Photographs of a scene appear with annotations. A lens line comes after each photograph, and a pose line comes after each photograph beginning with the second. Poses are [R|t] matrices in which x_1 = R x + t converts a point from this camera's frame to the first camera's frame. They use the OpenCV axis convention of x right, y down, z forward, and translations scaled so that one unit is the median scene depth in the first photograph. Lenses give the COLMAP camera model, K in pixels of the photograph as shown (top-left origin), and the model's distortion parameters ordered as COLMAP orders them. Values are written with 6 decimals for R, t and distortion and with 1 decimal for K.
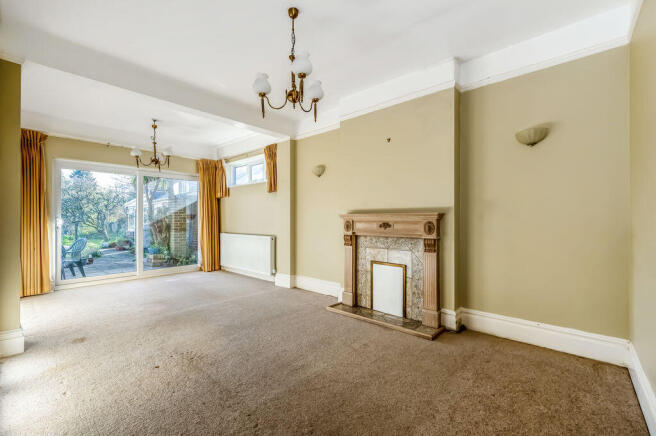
lens RADIAL K [[279.0, 0, 327.8], [0, 279.0, 218.7], [0, 0, 1]] dist [0.001027, 0.000248]
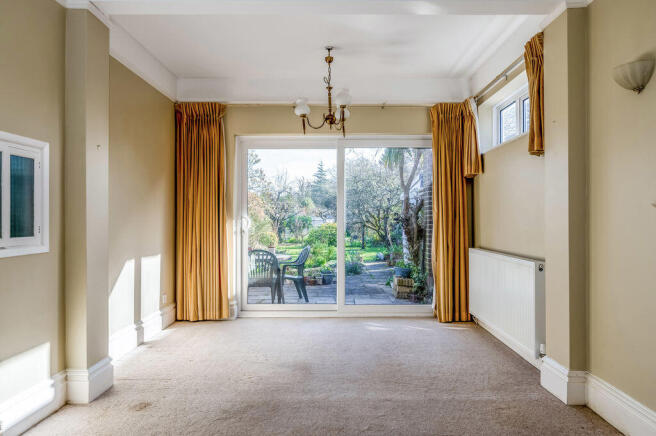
lens RADIAL K [[501.6, 0, 329.1], [0, 501.6, 217.5], [0, 0, 1]] dist [0.009971, 0.000775]
pose [[0.665417, -0.001677, -0.746470, 0.148859], [0.000942, 0.999999, -0.001407, -0.001261], [0.746471, 0.000233, 0.665418, 0.294306]]
